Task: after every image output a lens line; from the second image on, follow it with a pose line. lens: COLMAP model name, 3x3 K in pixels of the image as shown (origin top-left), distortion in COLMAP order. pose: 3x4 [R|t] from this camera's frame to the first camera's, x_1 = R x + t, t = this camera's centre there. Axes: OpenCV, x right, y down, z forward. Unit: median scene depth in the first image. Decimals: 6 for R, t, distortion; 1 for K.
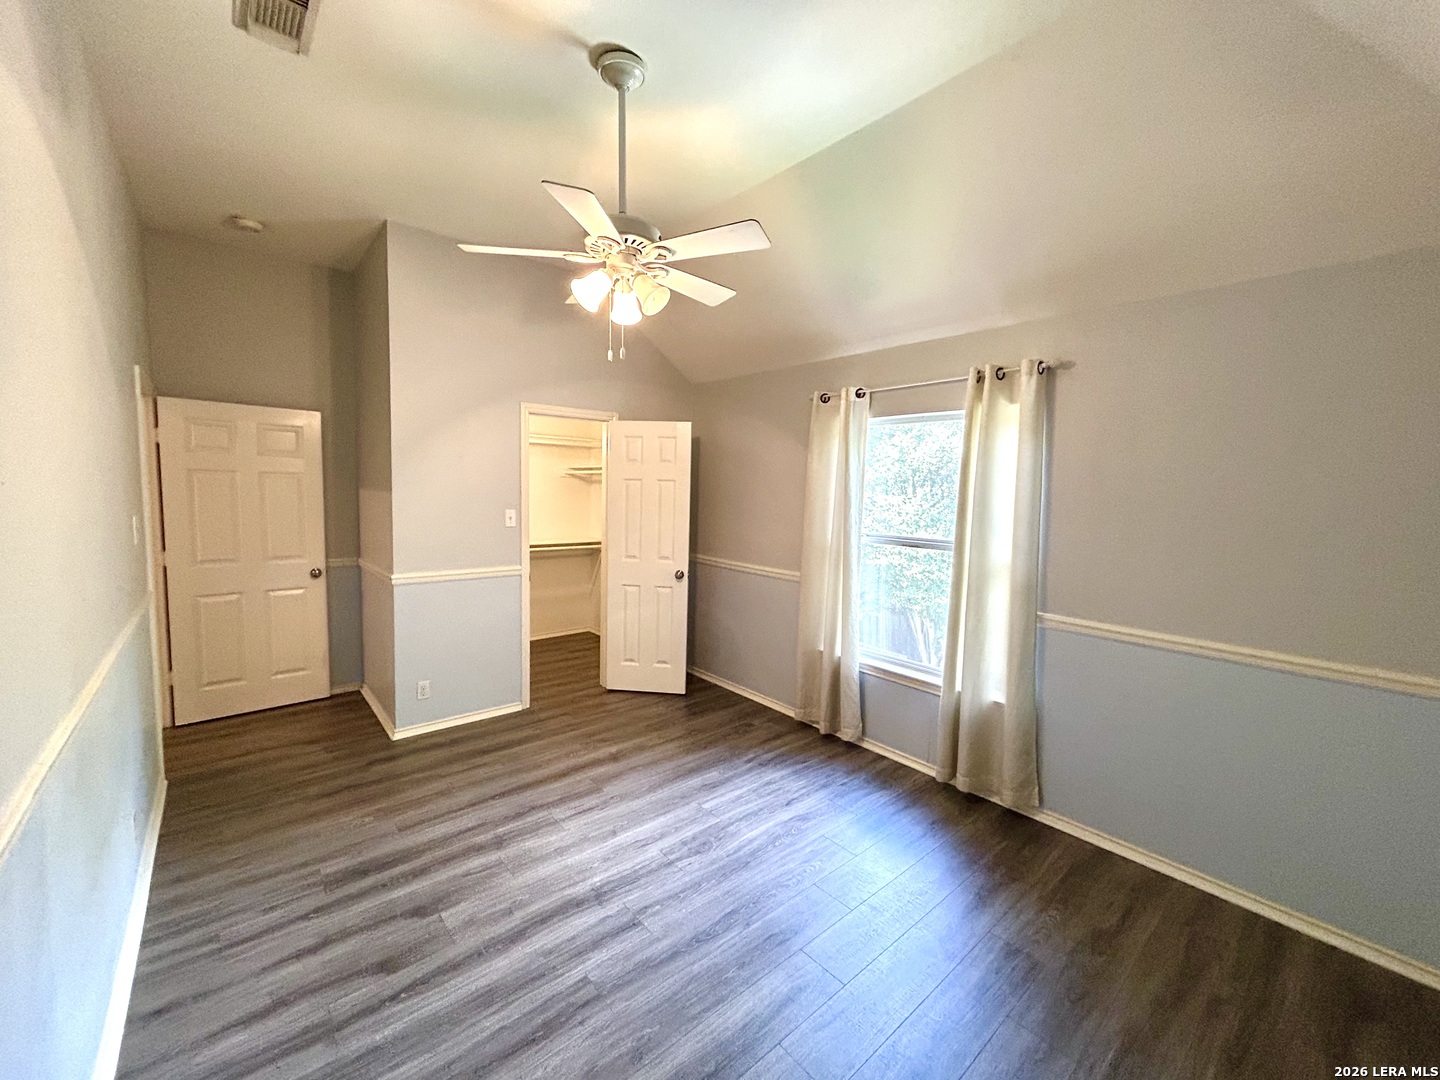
lens RADIAL K [[577.6, 0, 719.8], [0, 577.6, 539.7], [0, 0, 1]] dist [-0.000008, 0.000199]
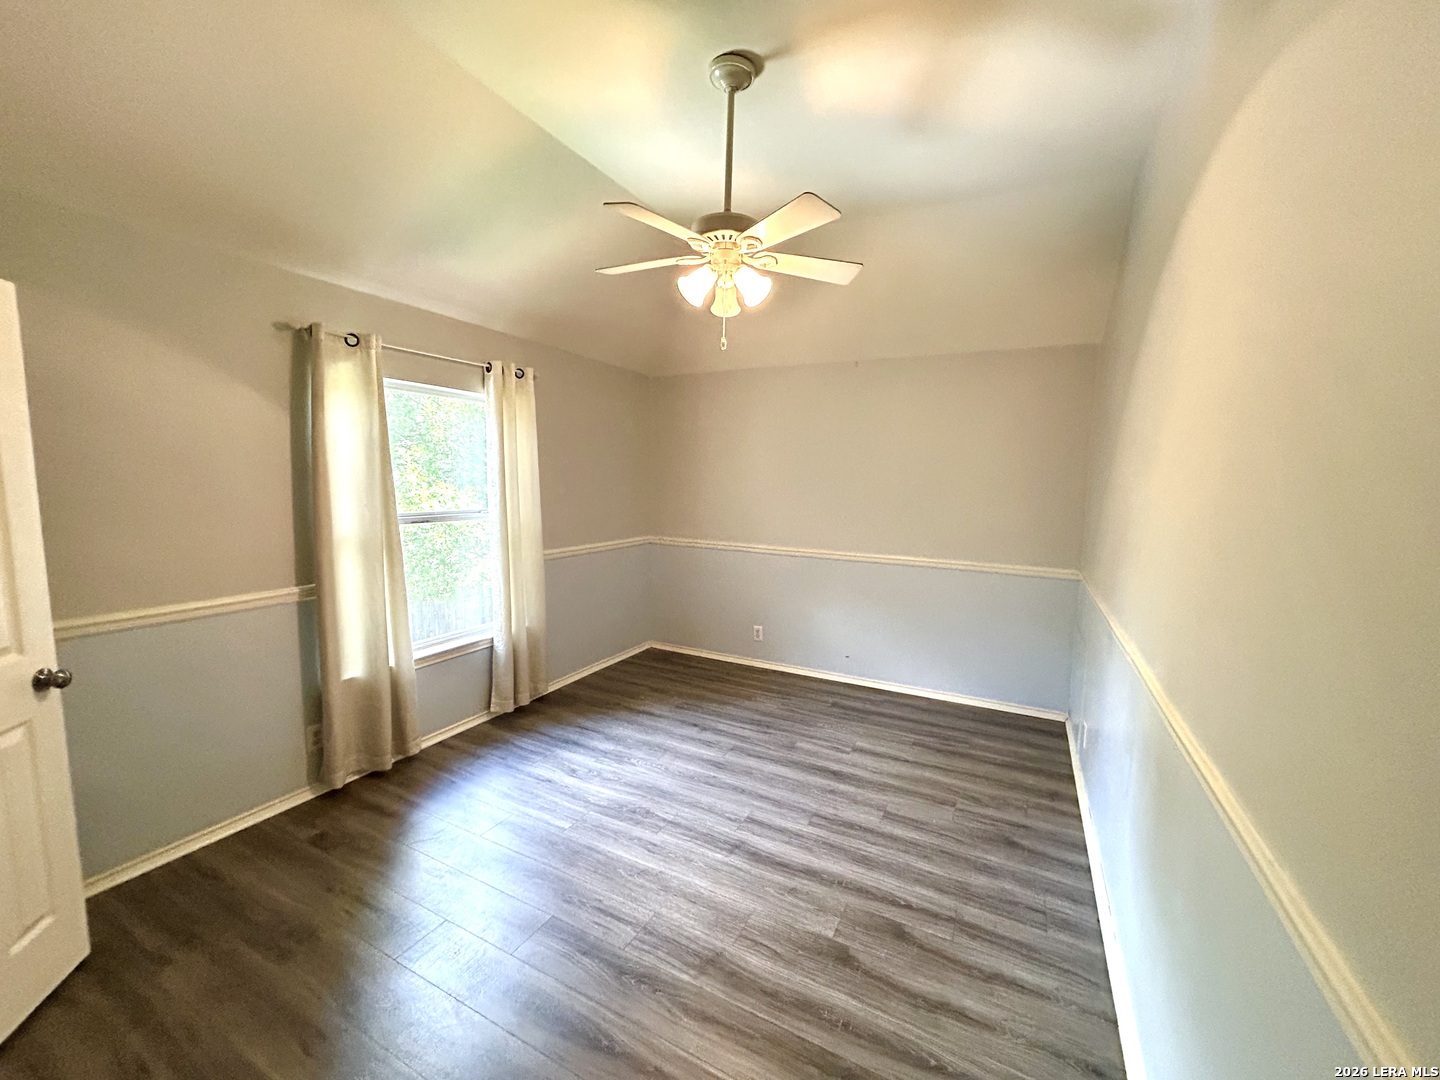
lens RADIAL K [[577.6, 0, 719.7], [0, 577.6, 537.8], [0, 0, 1]] dist [-0.000008, 0.000199]
pose [[-0.373941, -0.128750, 0.918472, -1.123063], [0.052575, 0.985782, 0.159590, -0.136491], [-0.925961, 0.107966, -0.361855, 1.358946]]
